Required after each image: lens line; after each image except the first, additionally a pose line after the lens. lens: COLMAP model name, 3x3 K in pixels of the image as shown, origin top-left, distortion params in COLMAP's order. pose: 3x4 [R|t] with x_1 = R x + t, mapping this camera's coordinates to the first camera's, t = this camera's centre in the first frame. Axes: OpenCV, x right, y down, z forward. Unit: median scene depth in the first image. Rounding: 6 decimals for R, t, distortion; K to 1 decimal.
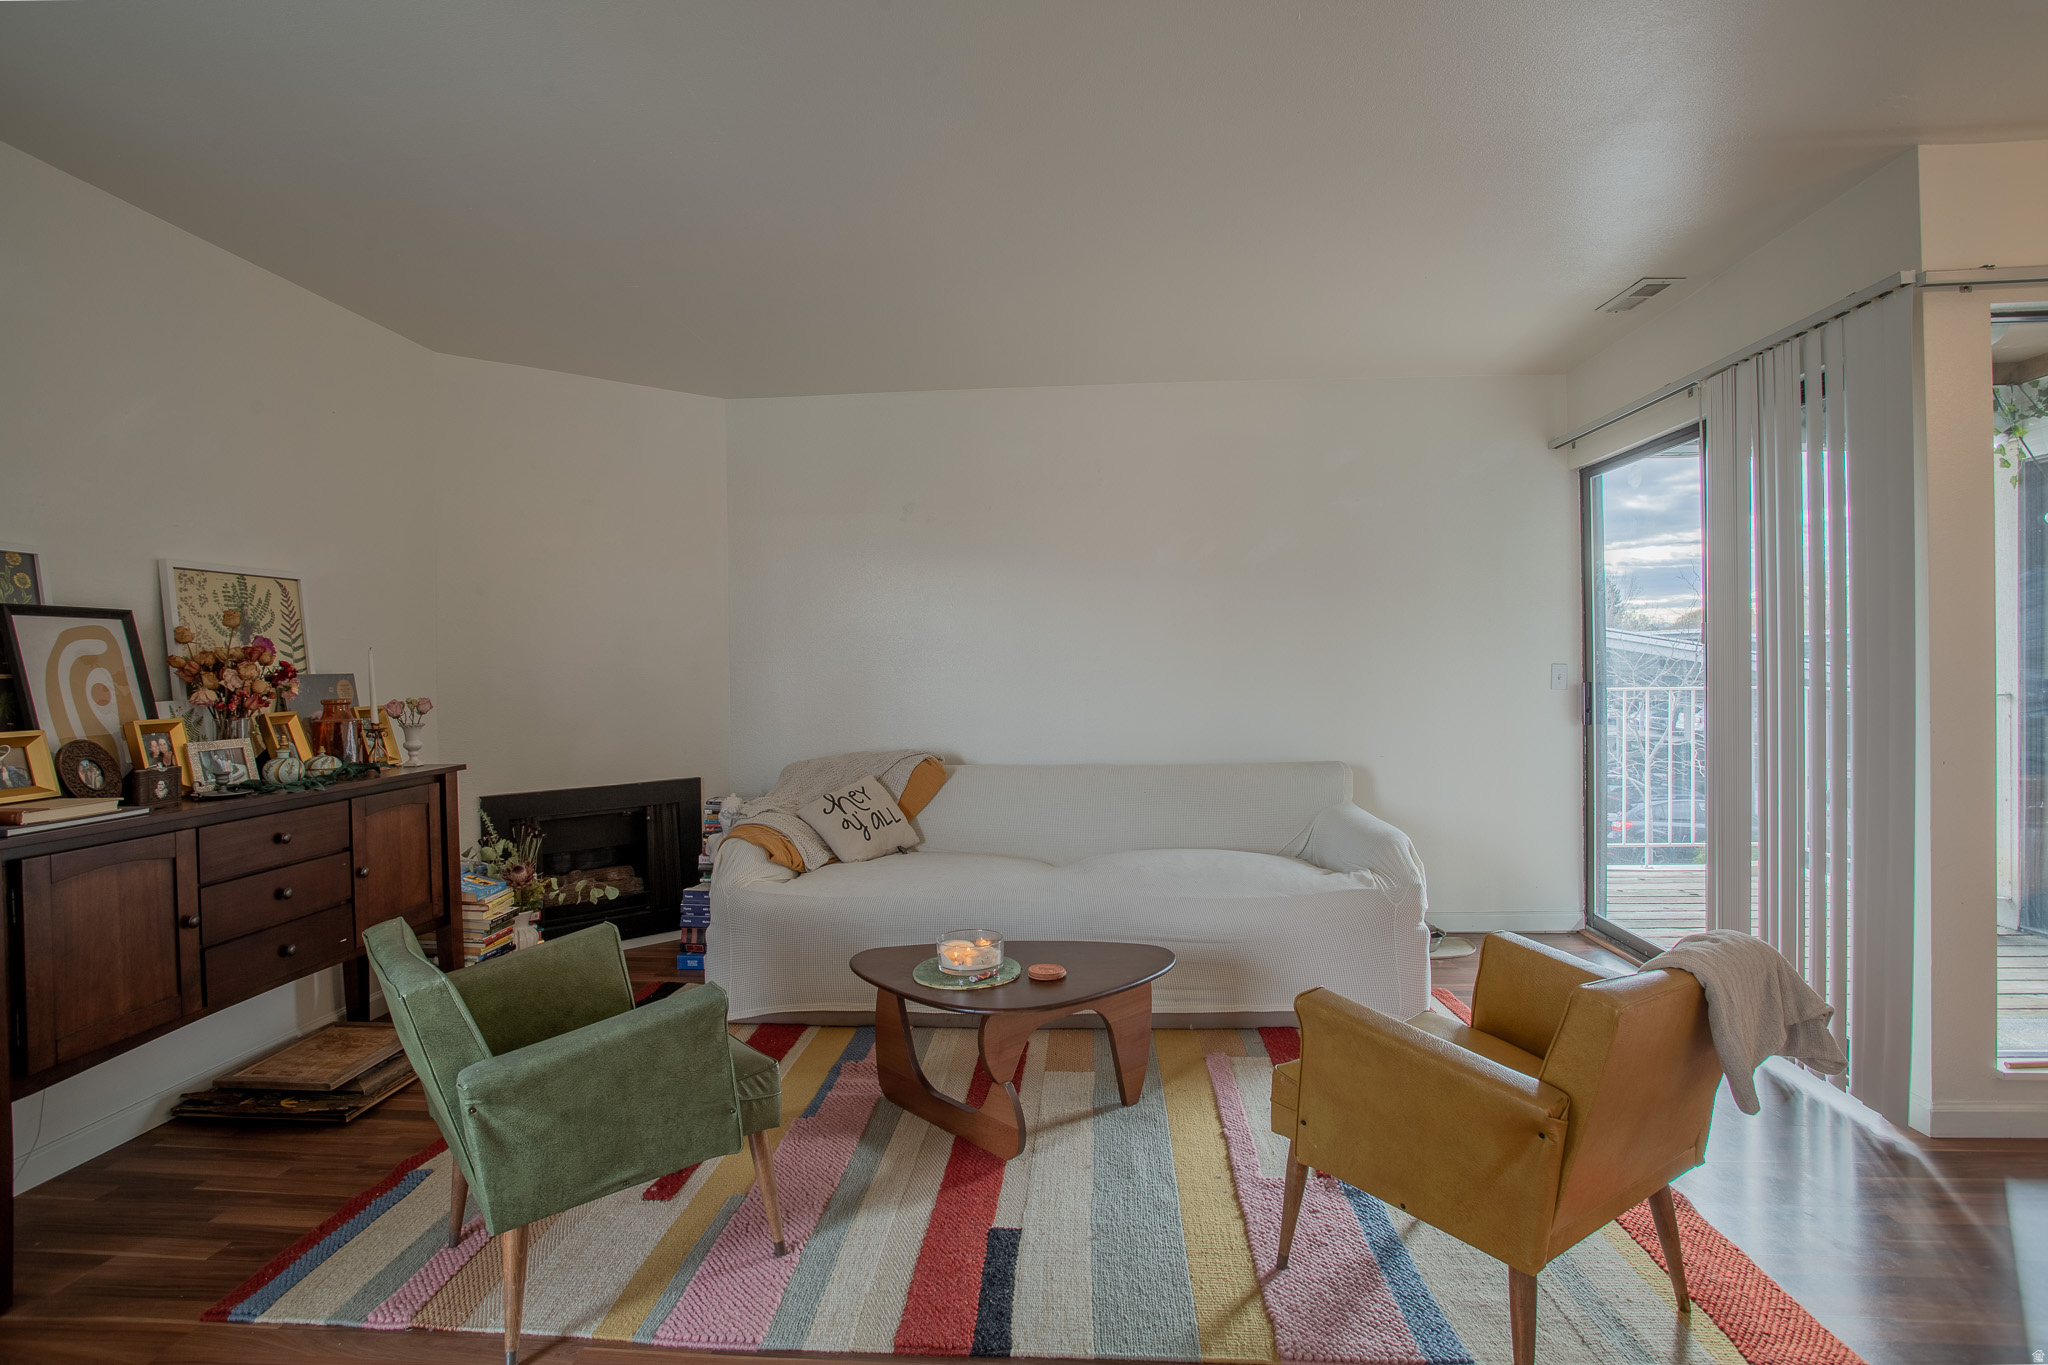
lens RADIAL K [[993.1, 0, 1010.1], [0, 993.1, 675.1], [0, 0, 1]] dist [-0.061468, 0.021303]
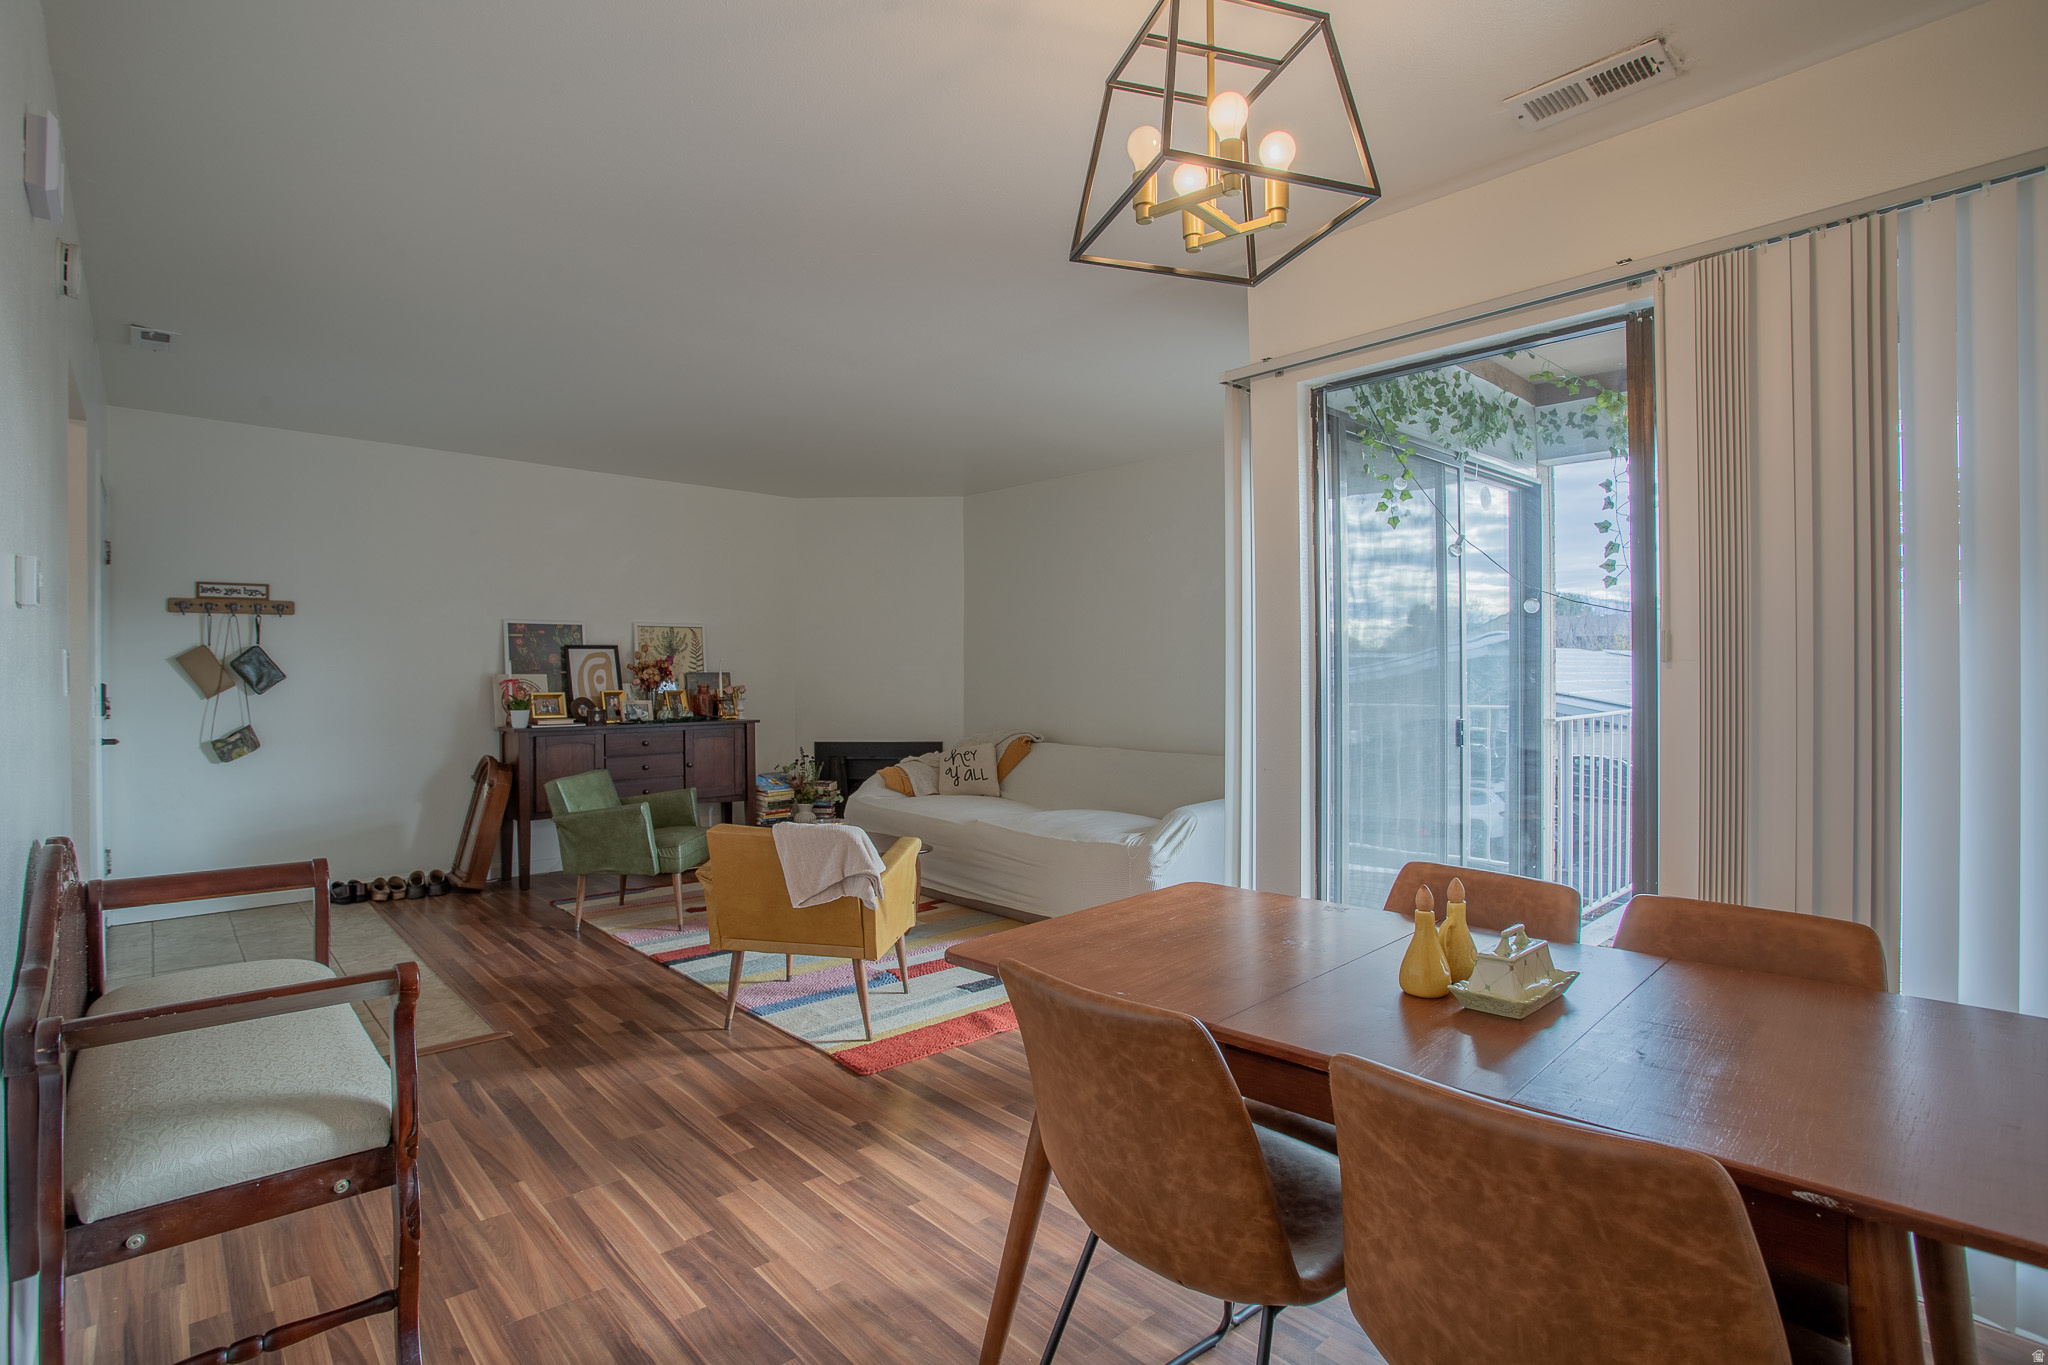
lens RADIAL K [[993.1, 0, 1010.1], [0, 993.1, 675.1], [0, 0, 1]] dist [-0.061468, 0.021303]
pose [[0.724905, 0.018479, -0.688601, 1.297398], [-0.018342, 0.999803, 0.007521, -0.024734], [0.688604, 0.007179, 0.725102, -0.100756]]
